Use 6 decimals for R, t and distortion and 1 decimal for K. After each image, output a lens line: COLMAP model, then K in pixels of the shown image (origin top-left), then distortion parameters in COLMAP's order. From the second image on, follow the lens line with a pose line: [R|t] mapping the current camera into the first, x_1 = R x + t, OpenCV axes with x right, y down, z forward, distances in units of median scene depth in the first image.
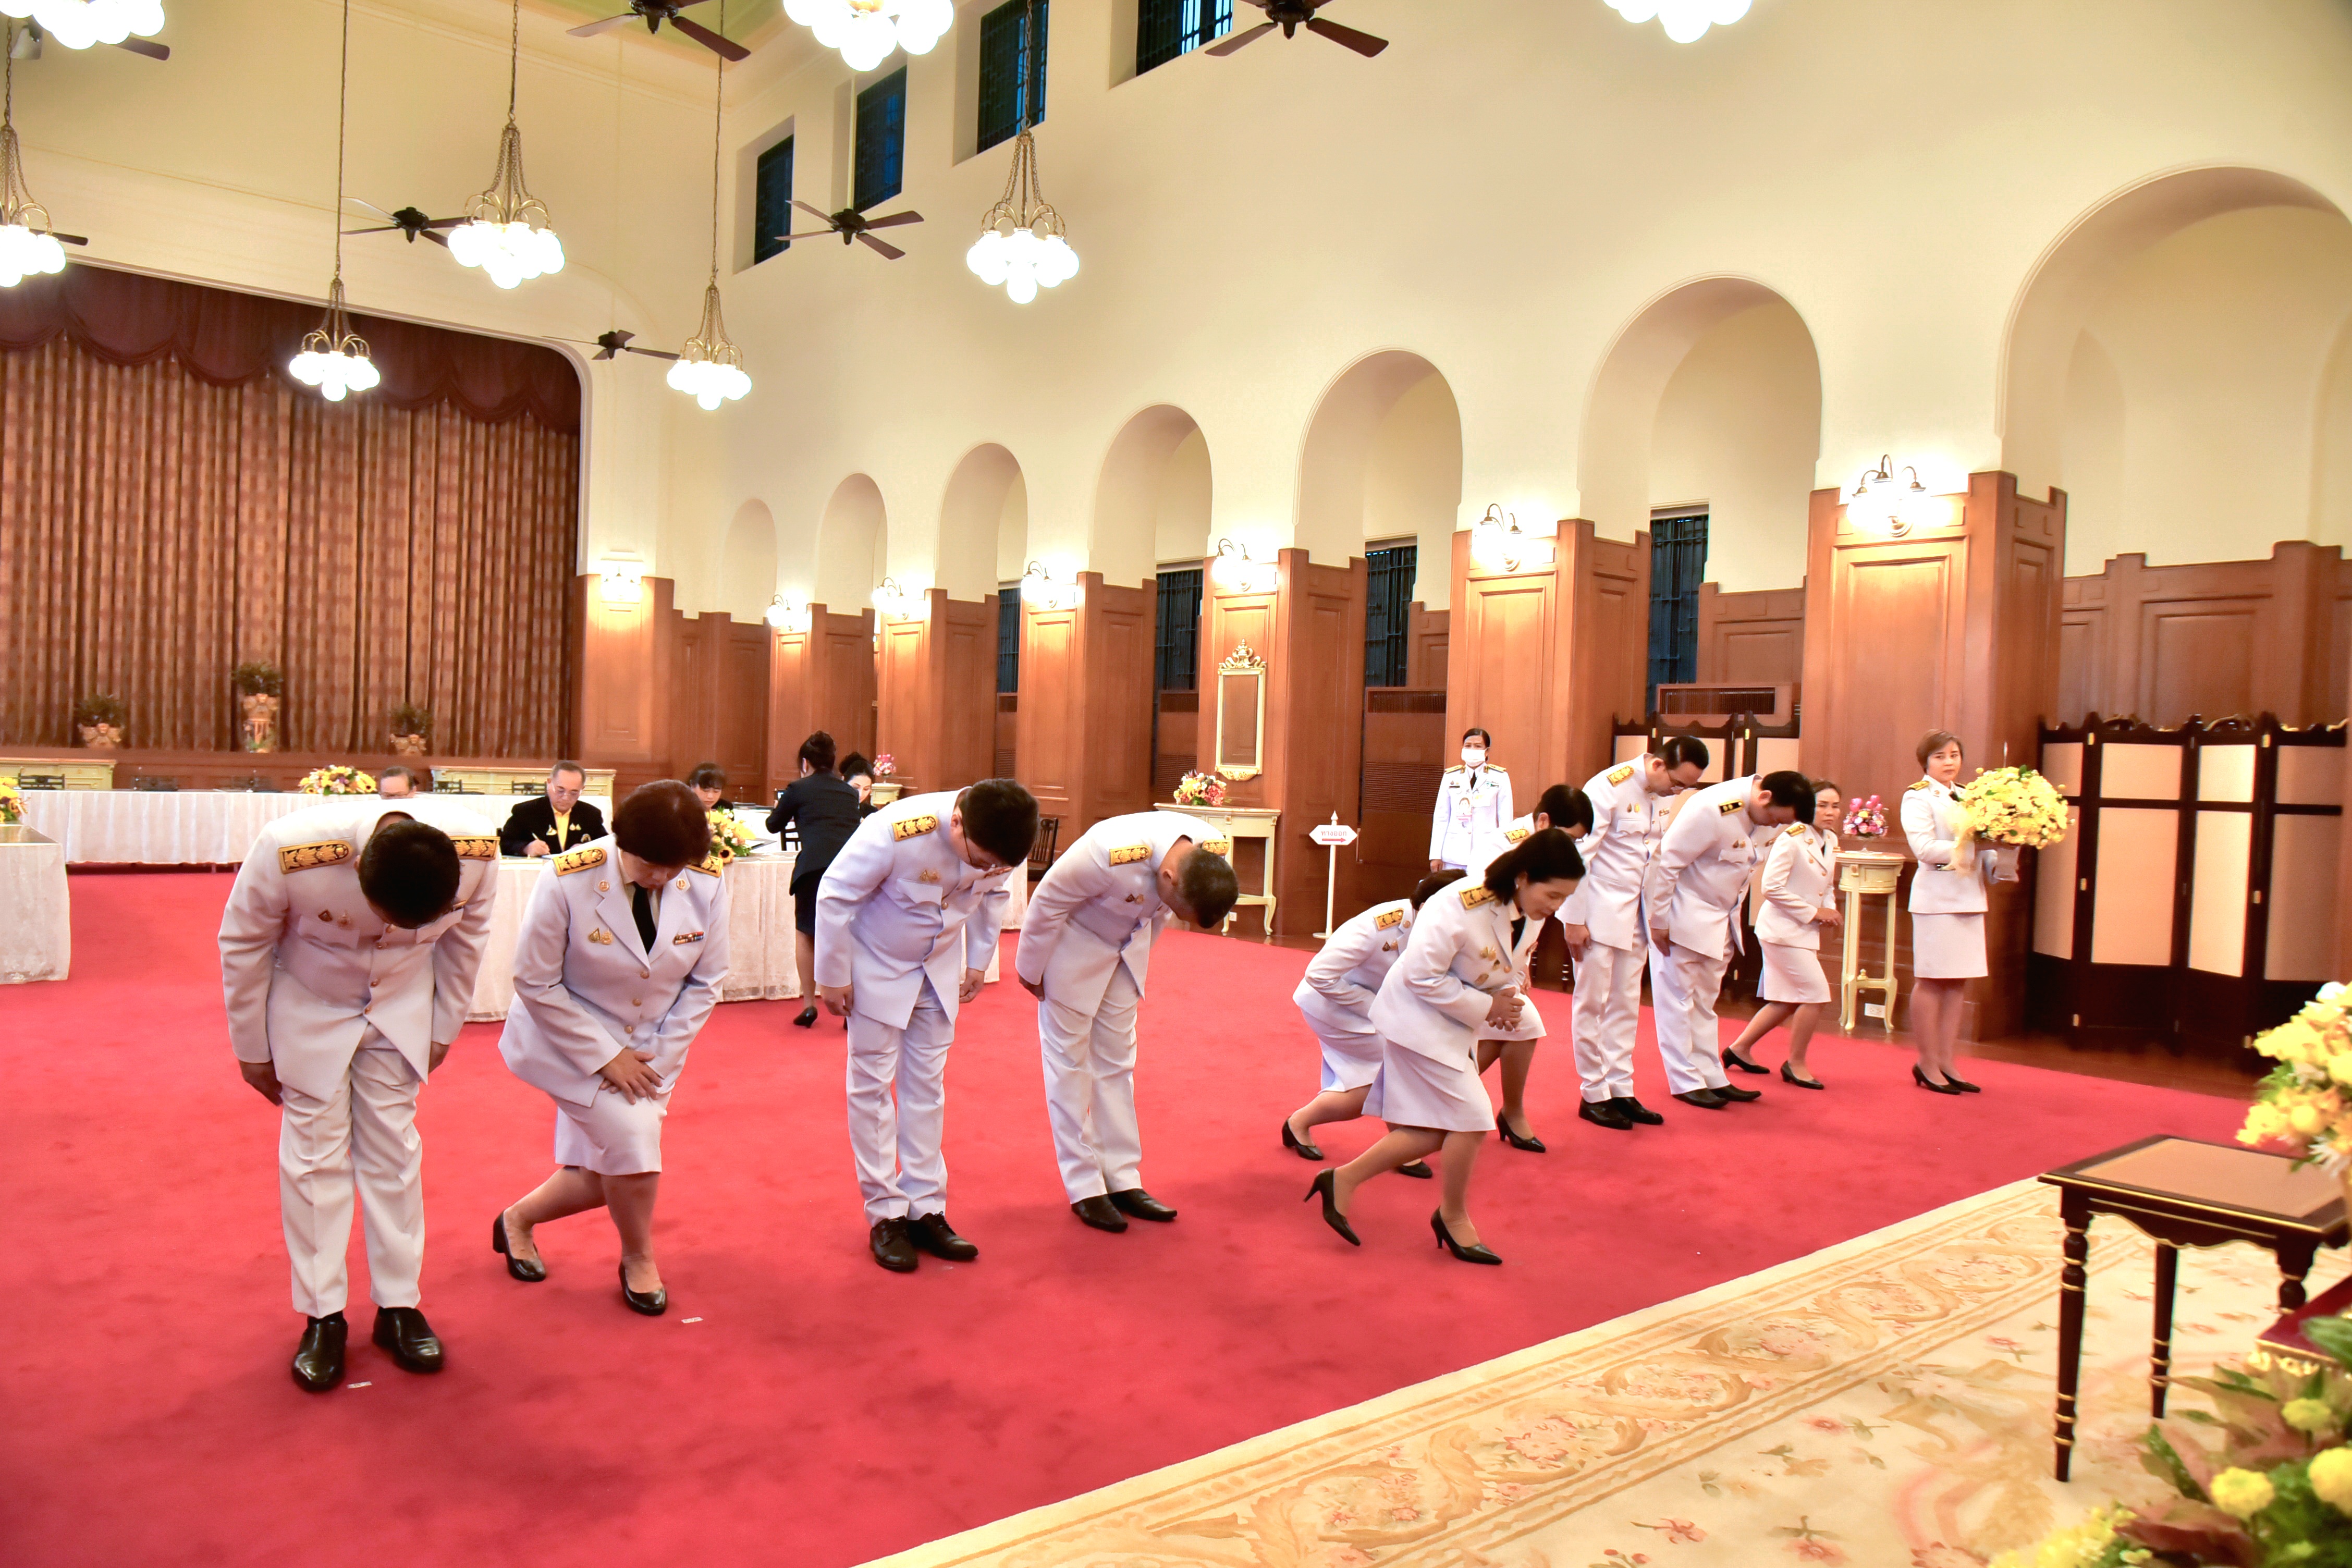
lens RADIAL K [[1683.5, 0, 1176.0], [0, 1683.5, 784.0], [0, 0, 1]] dist [-0.000963, -0.003515]
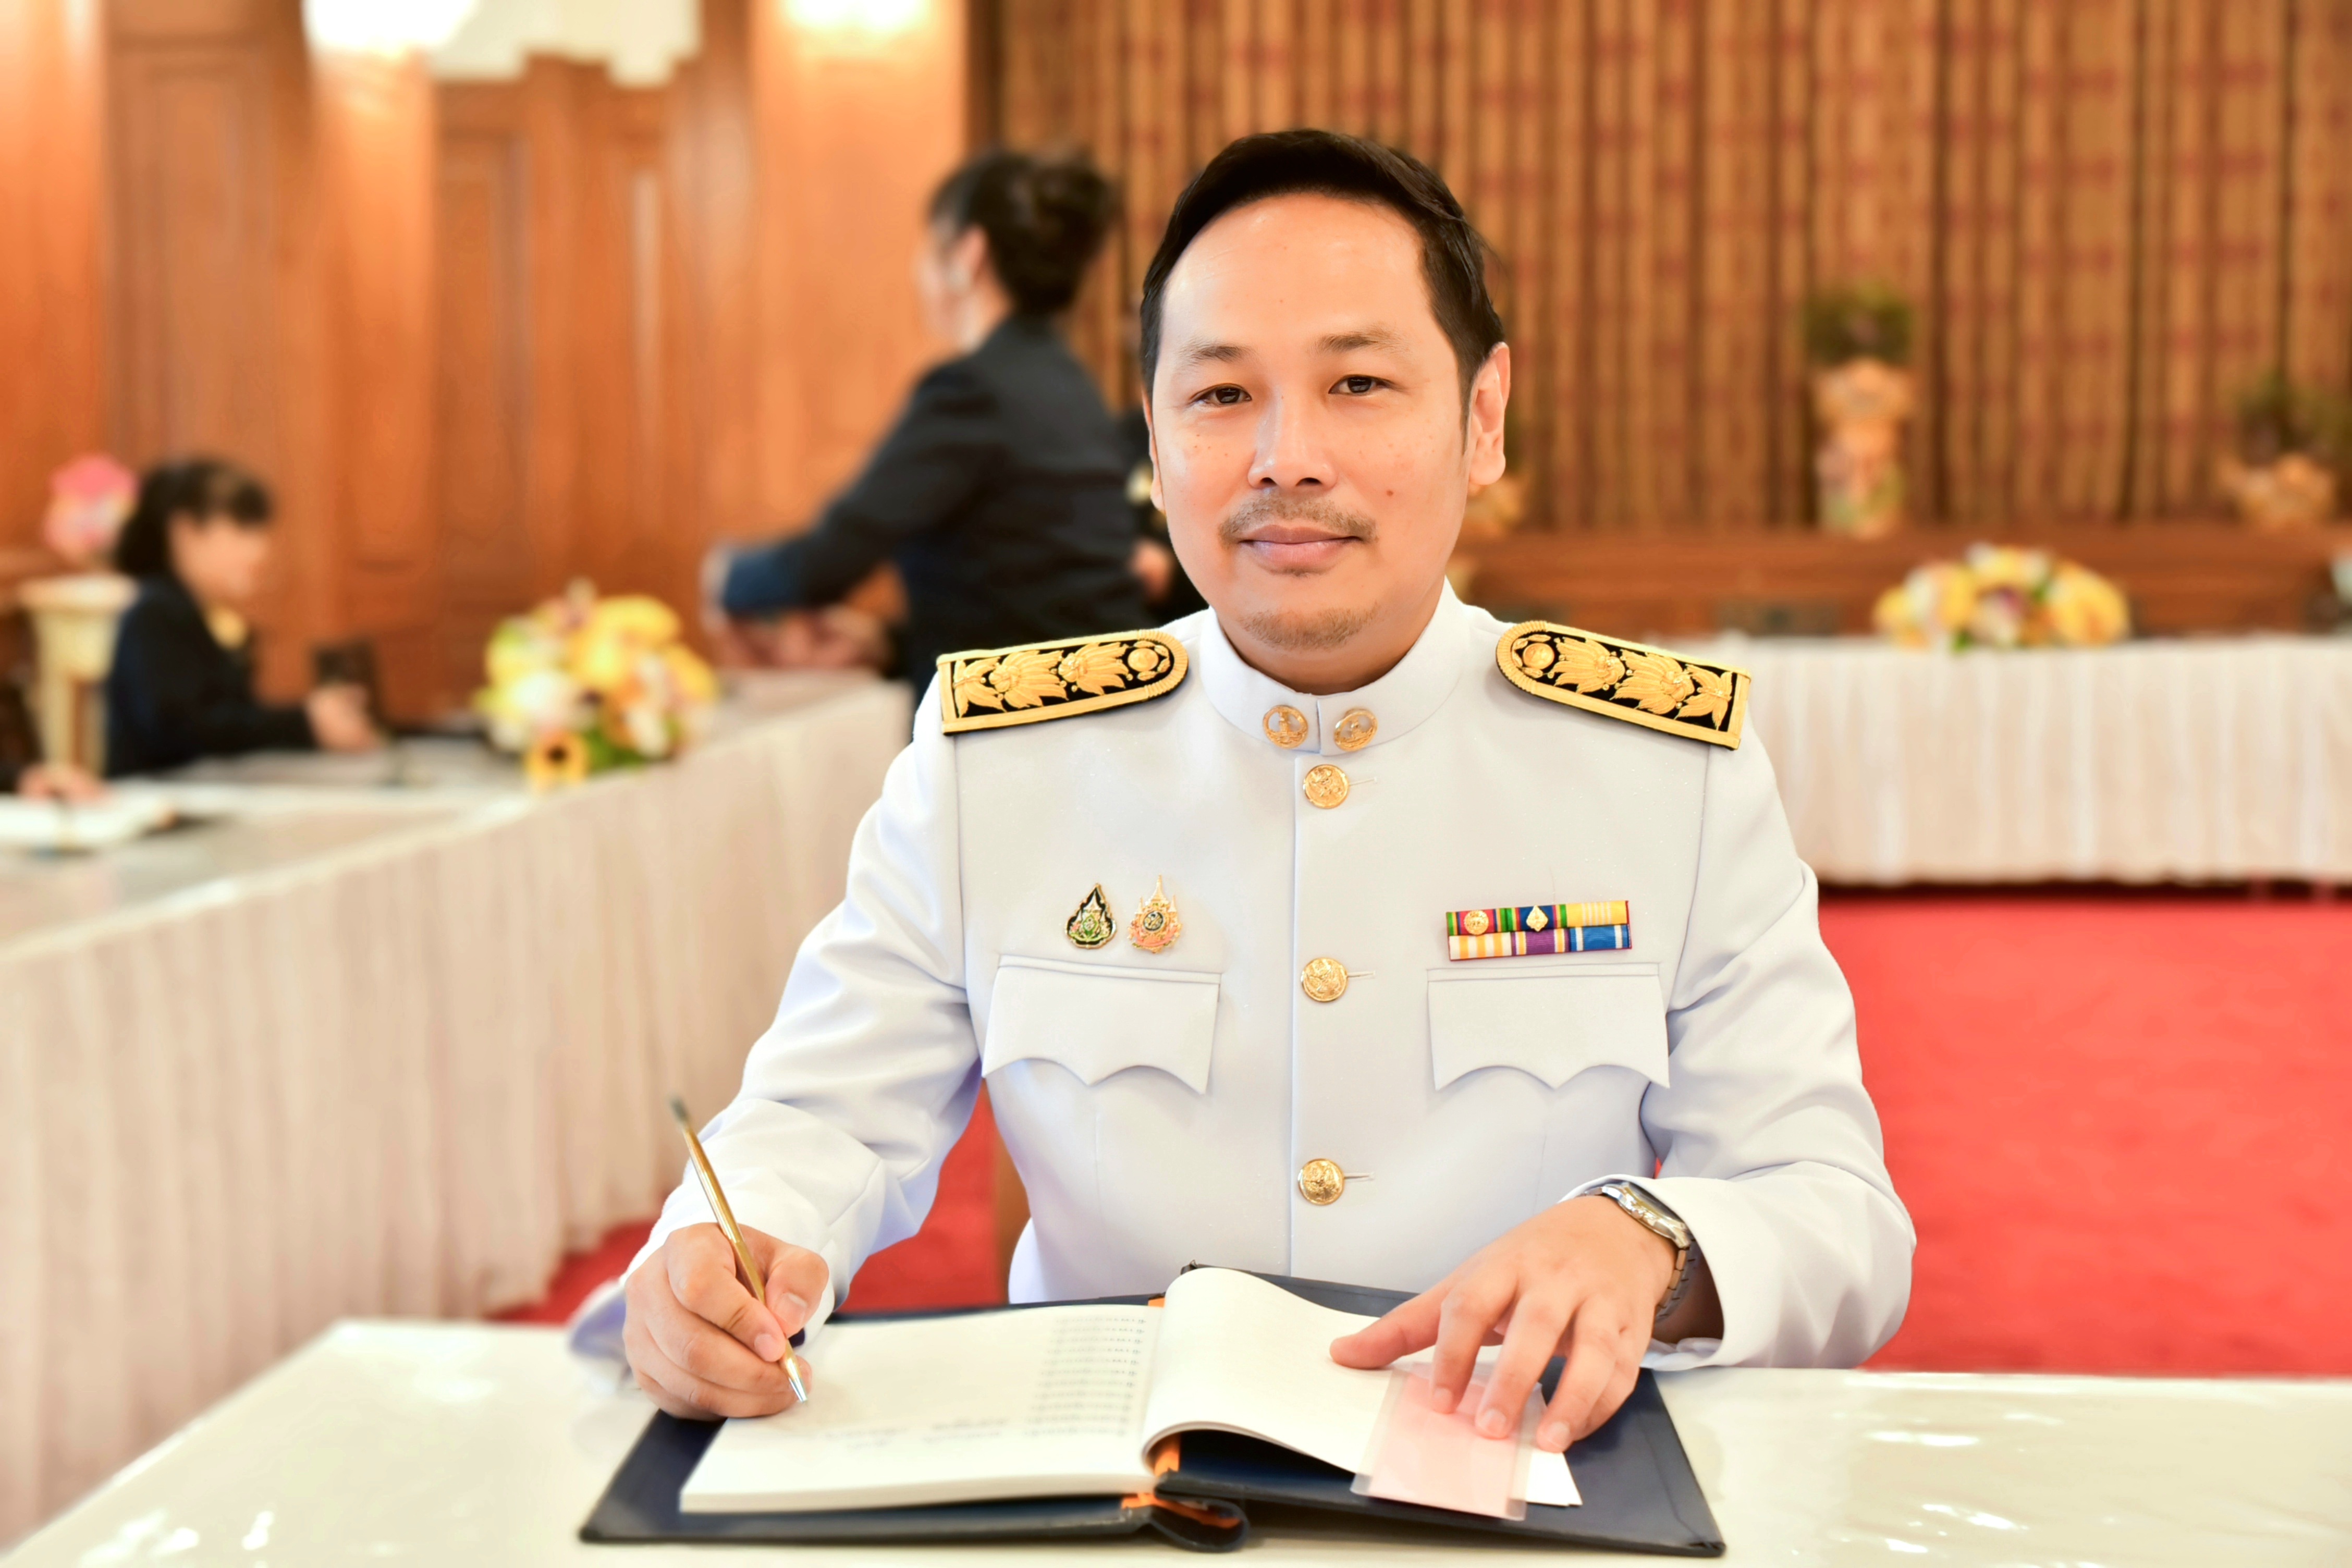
lens RADIAL K [[2935.8, 0, 1176.0], [0, 2935.8, 784.0], [0, 0, 1]] dist [0.025310, 0.041749]
pose [[0.680396, 0.023394, -0.732471, -0.178011], [0.017828, 0.998666, 0.048457, 0.001436], [0.732628, -0.046029, 0.679071, 0.445739]]
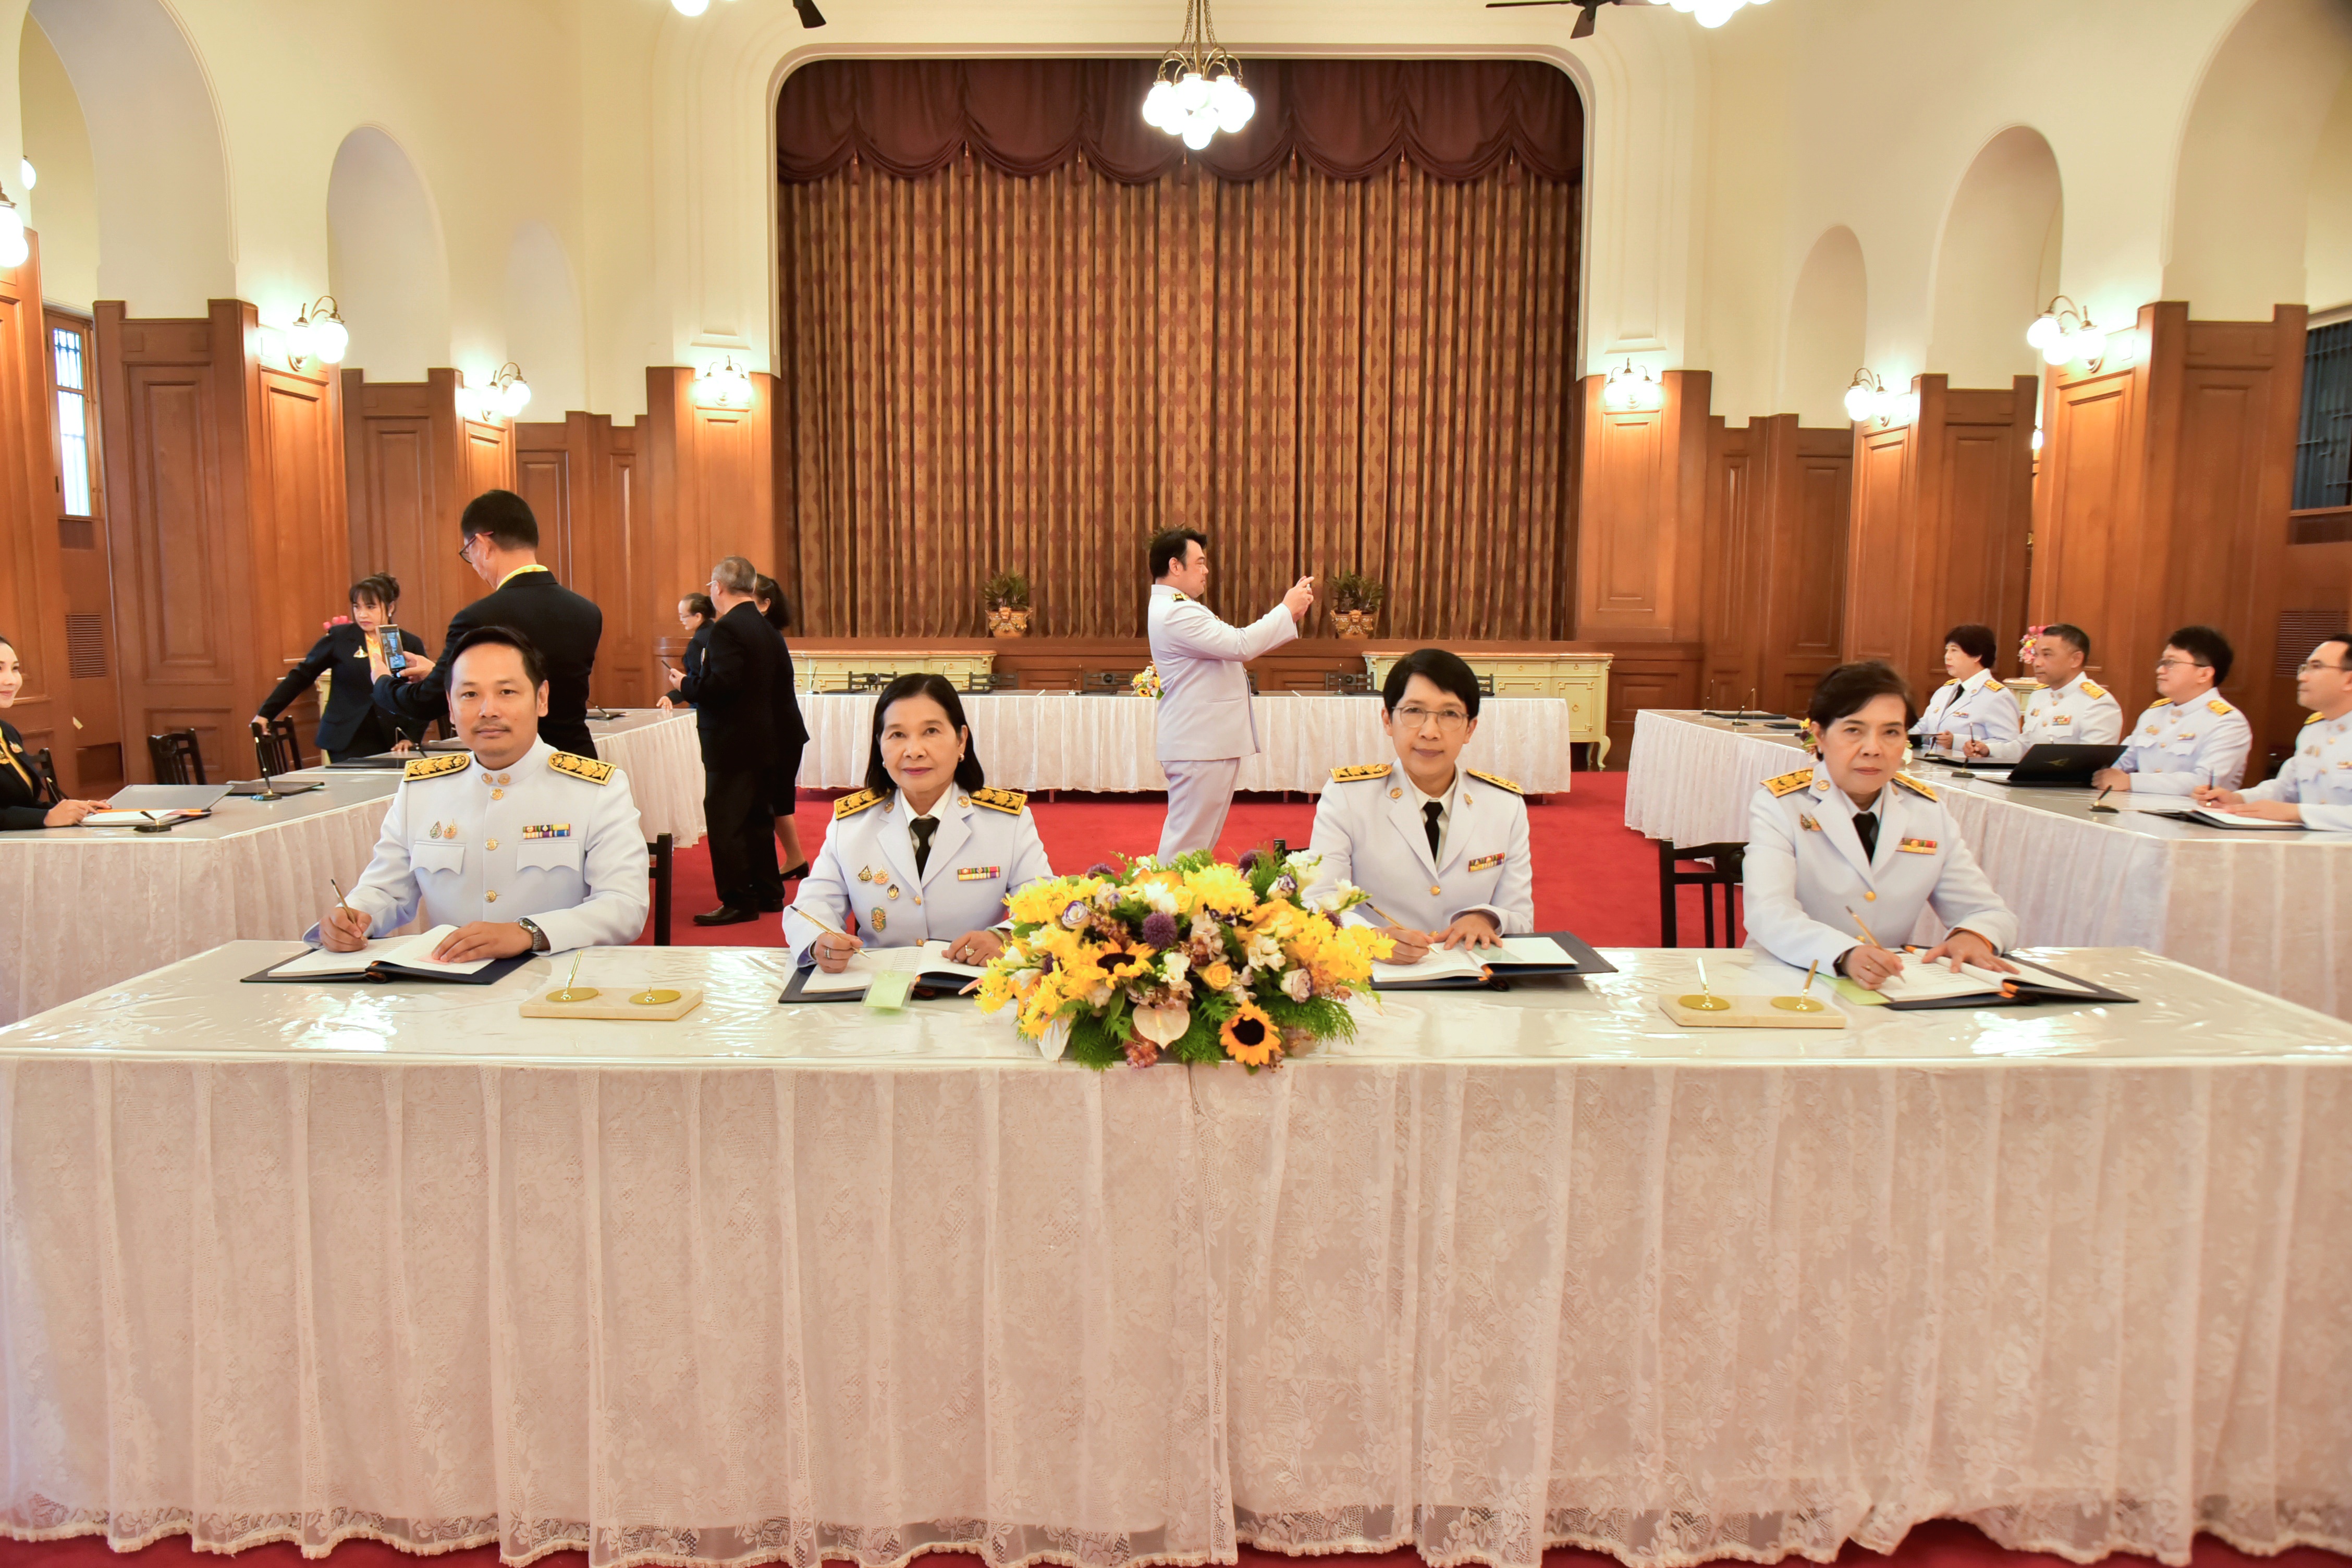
lens RADIAL K [[1500.5, 0, 1176.0], [0, 1500.5, 784.0], [0, 0, 1]] dist [-0.032407, -0.001322]
pose [[0.754300, 0.048758, -0.654717, -0.064662], [0.009646, 0.996308, 0.085310, -0.009578], [0.656459, -0.070664, 0.751045, 0.429686]]
